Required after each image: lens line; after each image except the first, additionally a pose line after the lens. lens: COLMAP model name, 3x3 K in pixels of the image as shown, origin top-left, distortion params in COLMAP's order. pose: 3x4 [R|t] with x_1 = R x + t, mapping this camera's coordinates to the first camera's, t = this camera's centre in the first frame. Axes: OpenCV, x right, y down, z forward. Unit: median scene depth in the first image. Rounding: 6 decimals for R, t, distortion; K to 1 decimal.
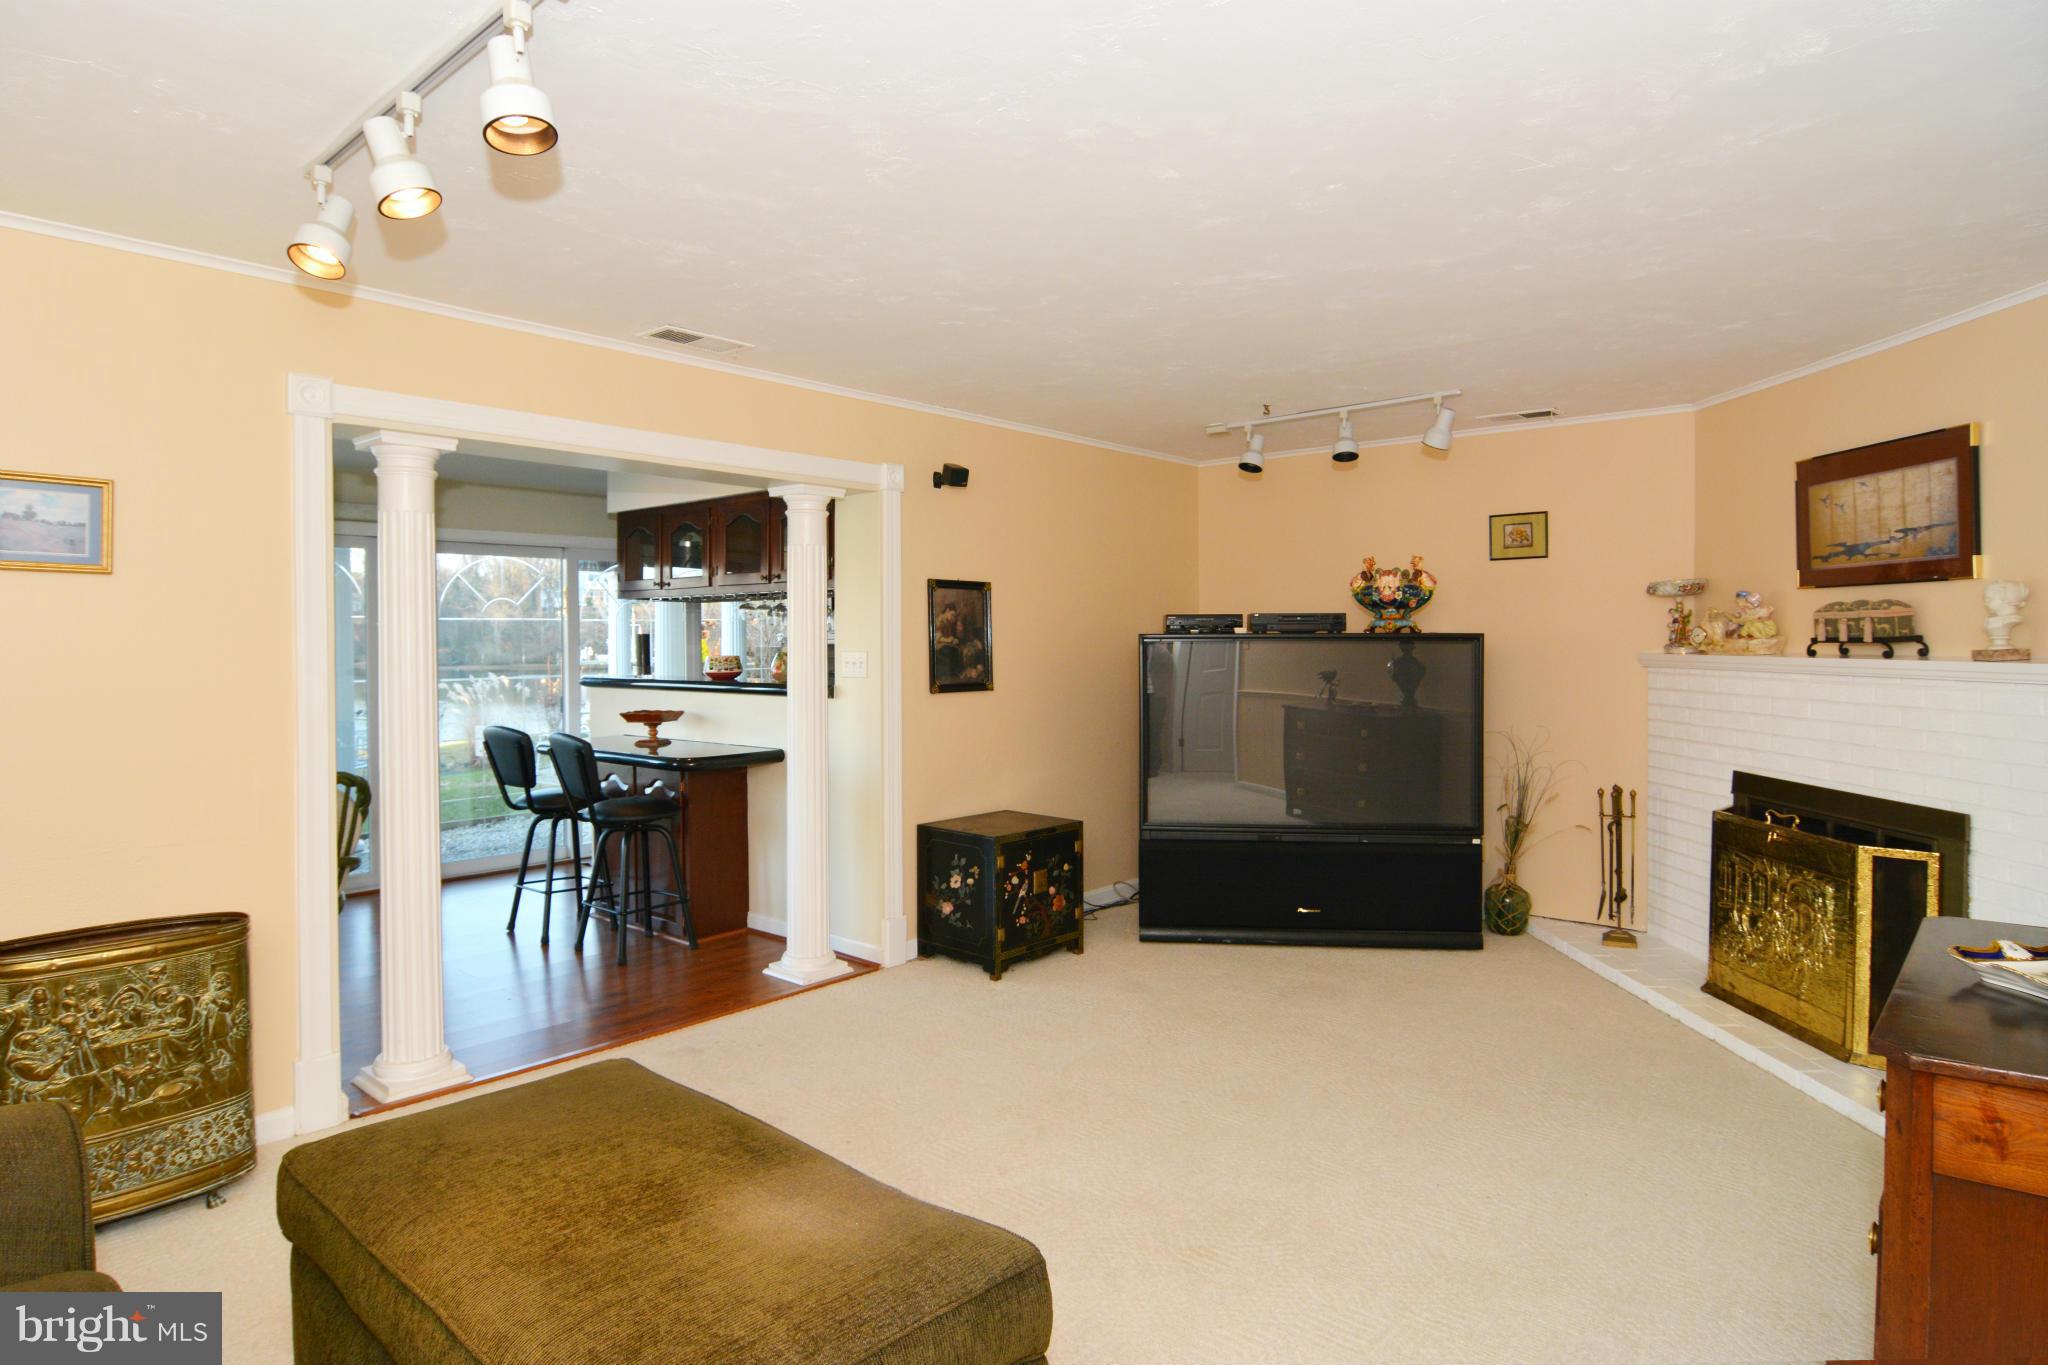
lens RADIAL K [[1163.1, 0, 1067.1], [0, 1163.1, 658.1], [0, 0, 1]] dist [-0.004687, -0.008023]
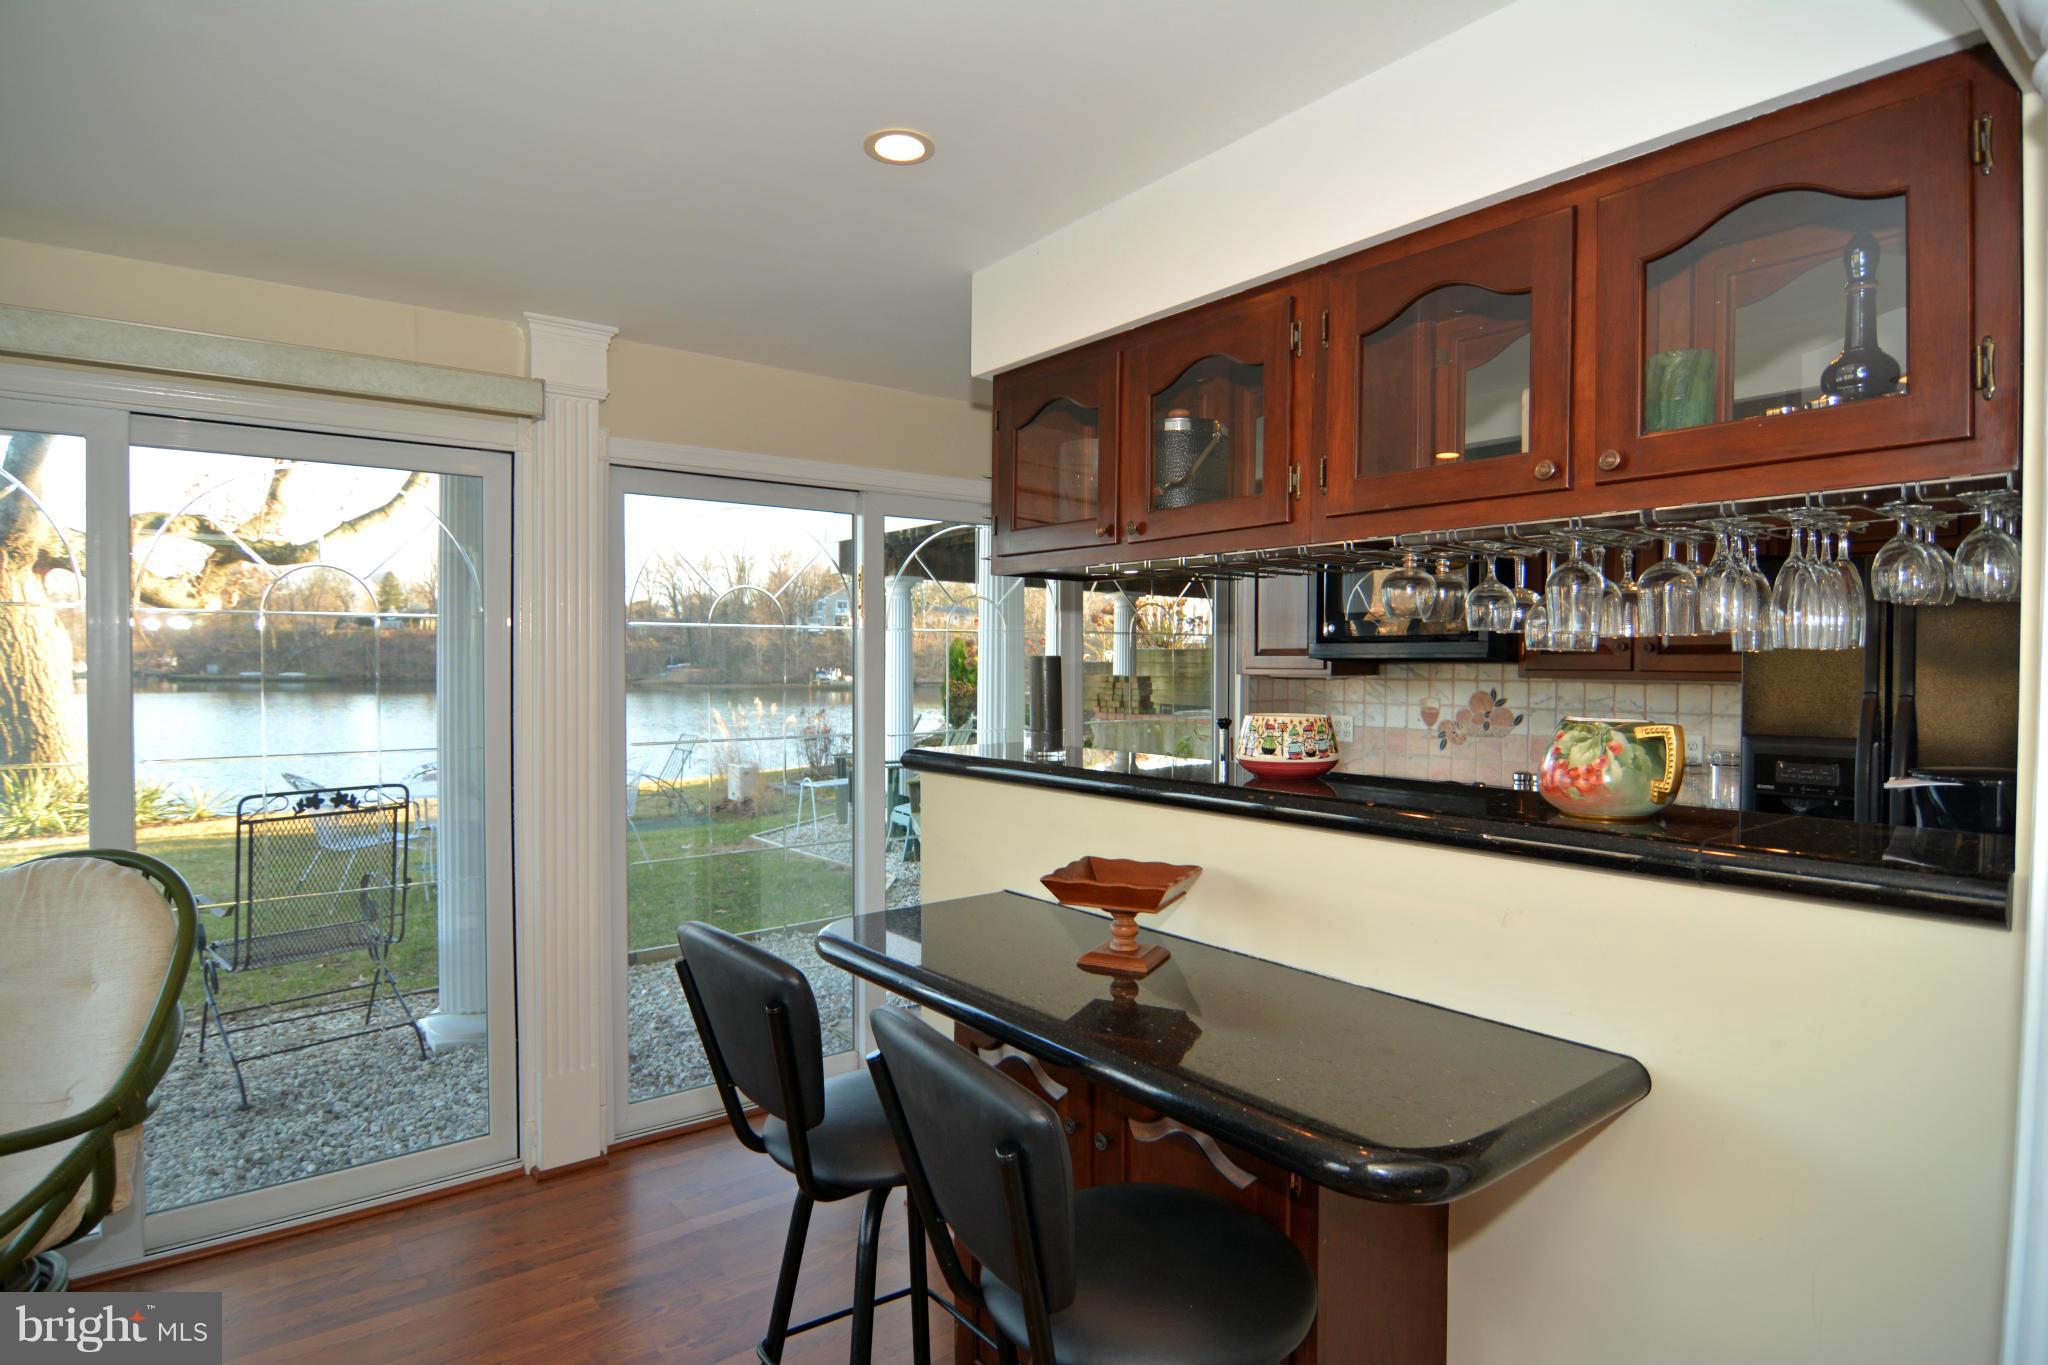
lens RADIAL K [[1156.3, 0, 1013.8], [0, 1156.3, 681.4], [0, 0, 1]] dist [-0.015234, -0.000399]
pose [[0.971512, 0.009642, -0.236795, -0.352066], [-0.009730, 0.999952, 0.000794, -0.013641], [0.236791, 0.001533, 0.971559, 0.743274]]
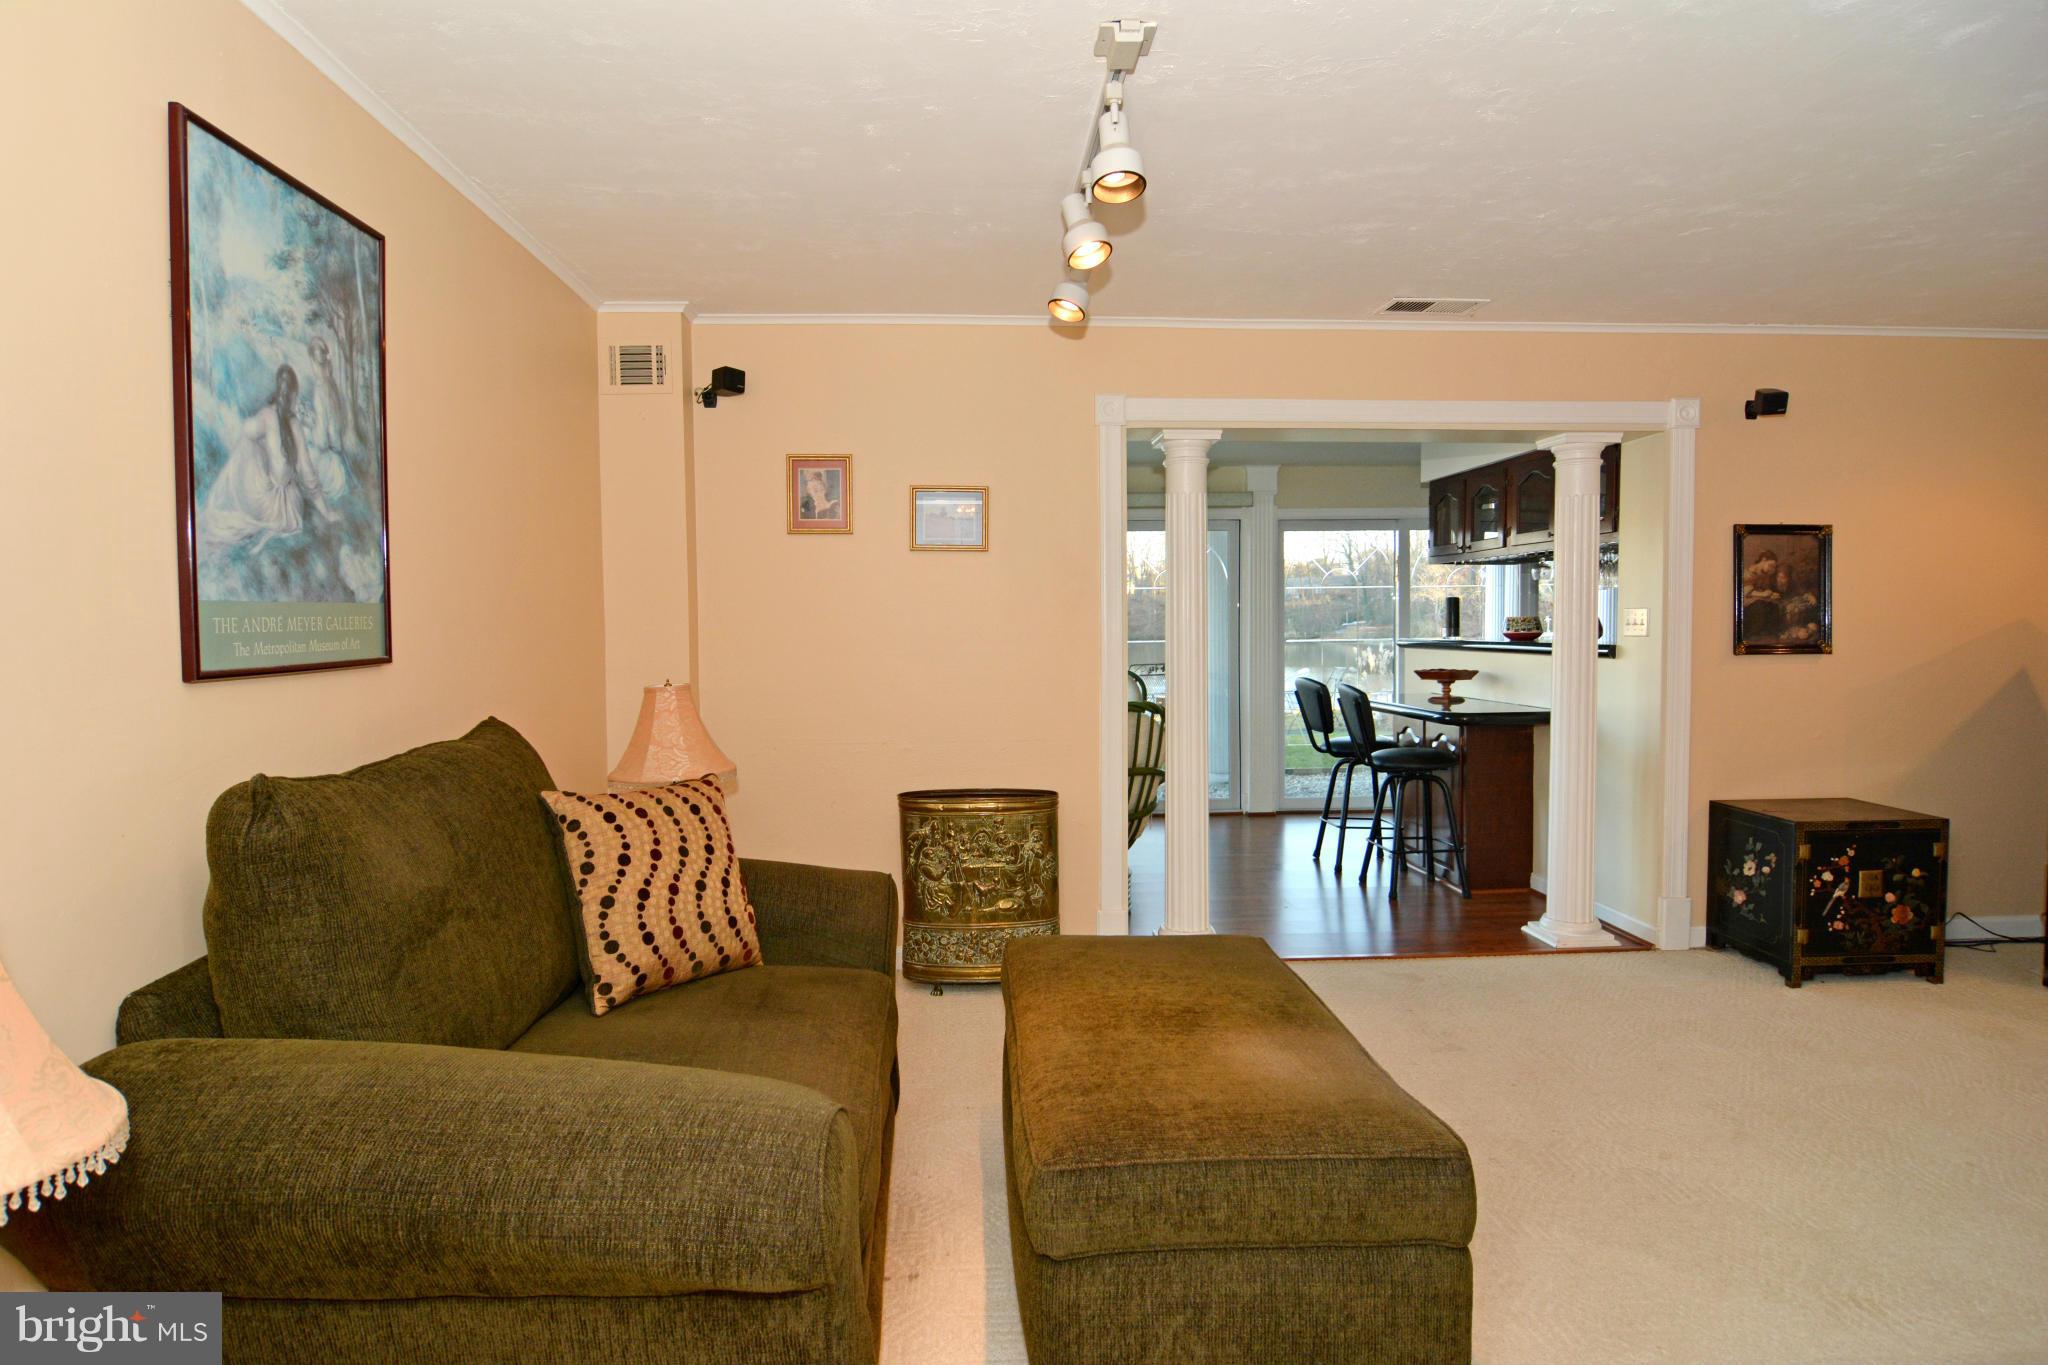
lens RADIAL K [[1163.1, 0, 1026.5], [0, 1163.1, 684.9], [0, 0, 1]] dist [-0.004687, -0.008023]
pose [[0.699859, 0.033407, -0.713499, 0.142691], [-0.003025, 0.999035, 0.043810, 0.017026], [0.714274, -0.028502, 0.699285, 0.000901]]
